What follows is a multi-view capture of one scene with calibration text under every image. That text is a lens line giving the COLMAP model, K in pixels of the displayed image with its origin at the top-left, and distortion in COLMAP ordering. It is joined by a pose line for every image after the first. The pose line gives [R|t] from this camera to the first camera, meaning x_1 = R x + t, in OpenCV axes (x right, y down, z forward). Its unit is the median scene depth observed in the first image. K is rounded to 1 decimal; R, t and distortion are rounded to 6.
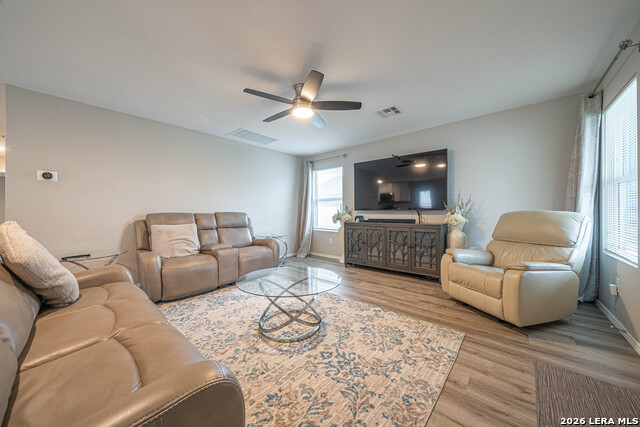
lens RADIAL K [[221.1, 0, 322.1], [0, 221.1, 209.9], [0, 0, 1]] dist [0.001321, 0.000058]
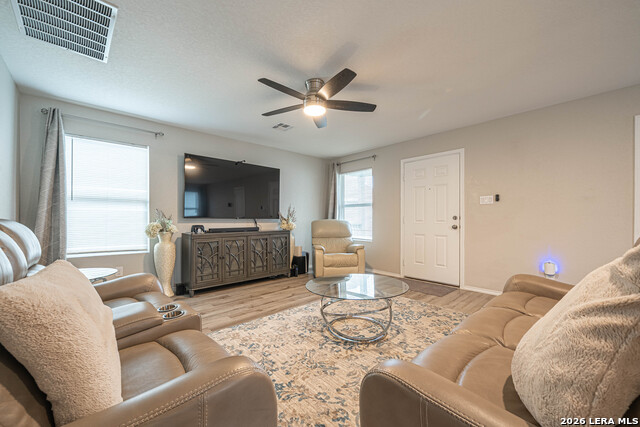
lens RADIAL K [[255.6, 0, 307.7], [0, 255.6, 216.6], [0, 0, 1]] dist [0.012016, 0.000066]
pose [[0.132935, 0.016611, 0.990986, -0.826787], [-0.007078, 0.999850, -0.015810, 0.010360], [-0.991100, -0.004913, 0.133032, 0.651090]]
